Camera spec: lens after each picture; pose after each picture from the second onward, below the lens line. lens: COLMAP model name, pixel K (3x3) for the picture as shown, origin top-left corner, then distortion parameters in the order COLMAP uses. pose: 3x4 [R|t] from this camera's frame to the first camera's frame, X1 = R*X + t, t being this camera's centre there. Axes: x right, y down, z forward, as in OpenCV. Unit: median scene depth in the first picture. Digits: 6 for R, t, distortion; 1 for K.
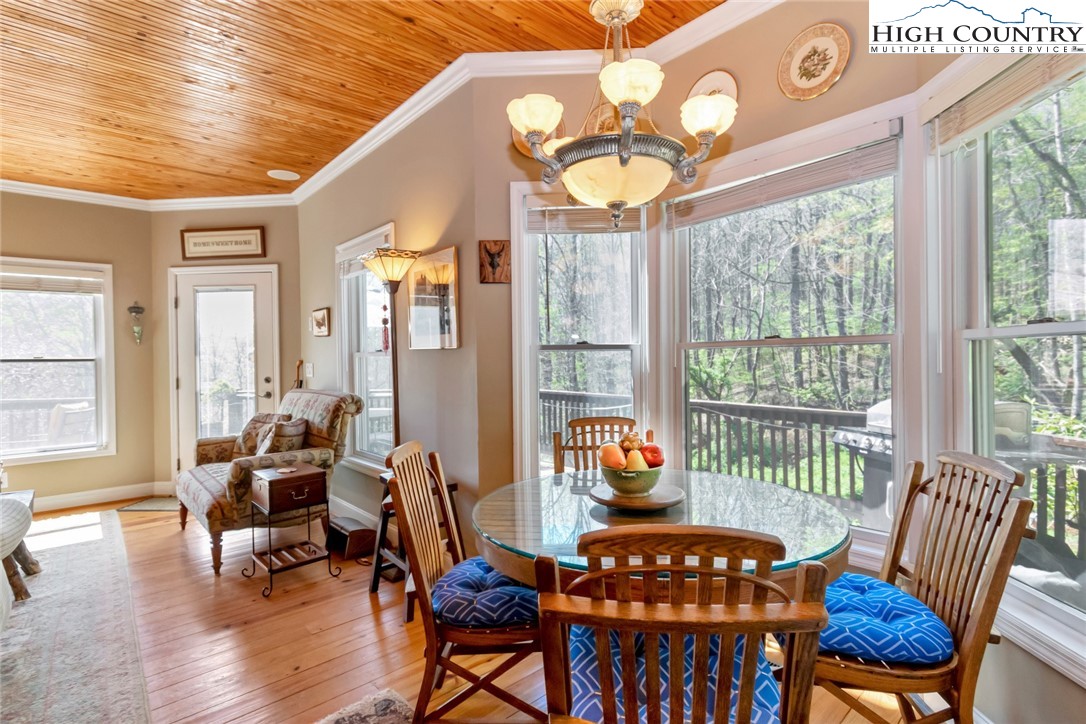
lens RADIAL K [[516.8, 0, 554.2], [0, 516.8, 365.5], [0, 0, 1]] dist [0.005680, -0.000165]
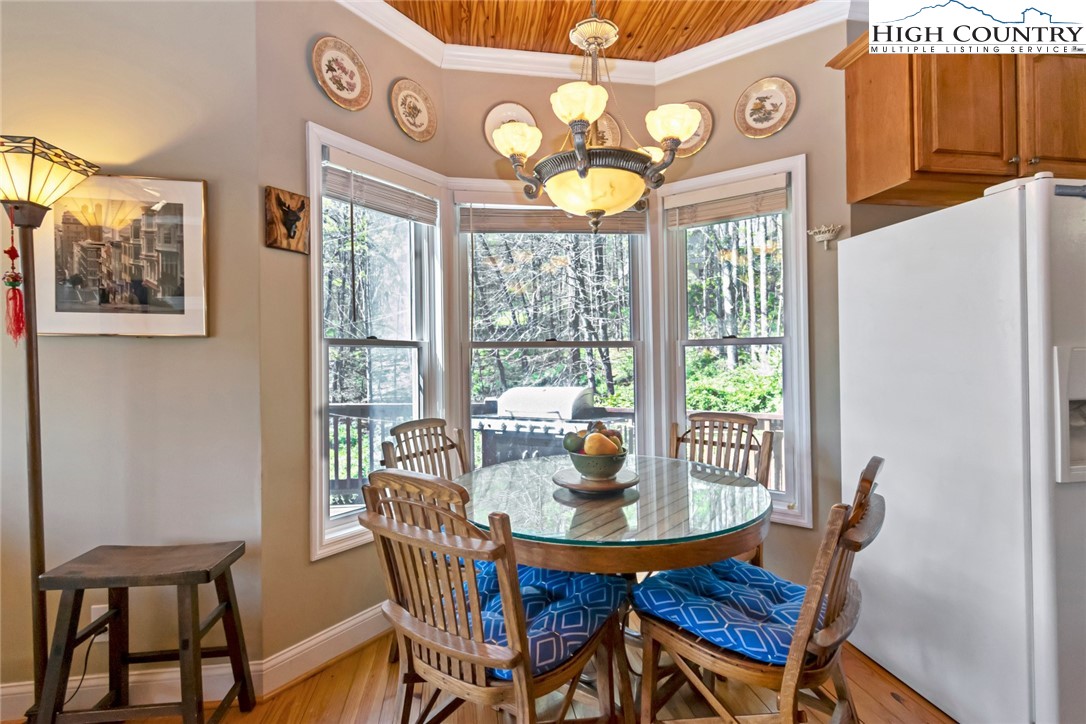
lens RADIAL K [[492.6, 0, 543.9], [0, 492.6, 360.2], [0, 0, 1]] dist [0.003892, -0.000228]
pose [[0.552514, 0.005995, 0.833482, -0.493209], [0.010317, 0.999848, -0.014031, 0.008264], [-0.833440, 0.016351, 0.552368, 0.321223]]
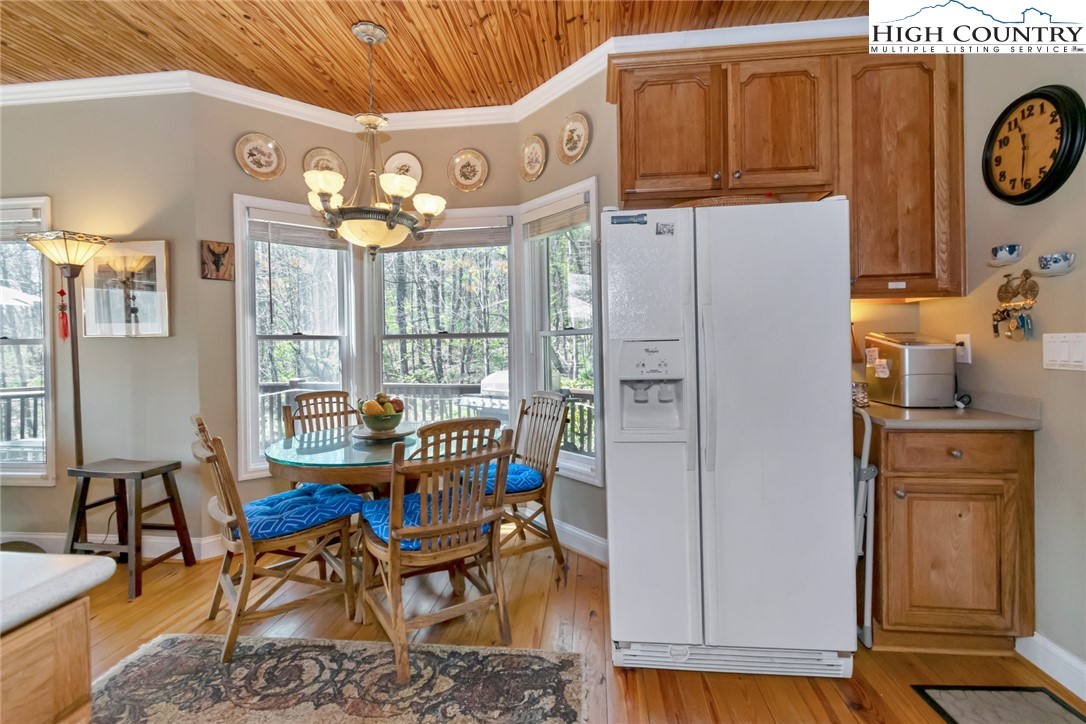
lens RADIAL K [[492.6, 0, 542.2], [0, 492.6, 349.1], [0, 0, 1]] dist [0.003892, -0.000228]
pose [[0.749870, -0.003577, 0.661576, -0.297231], [0.012559, 0.999882, -0.008829, 0.010984], [-0.661466, 0.014929, 0.749826, -0.274665]]
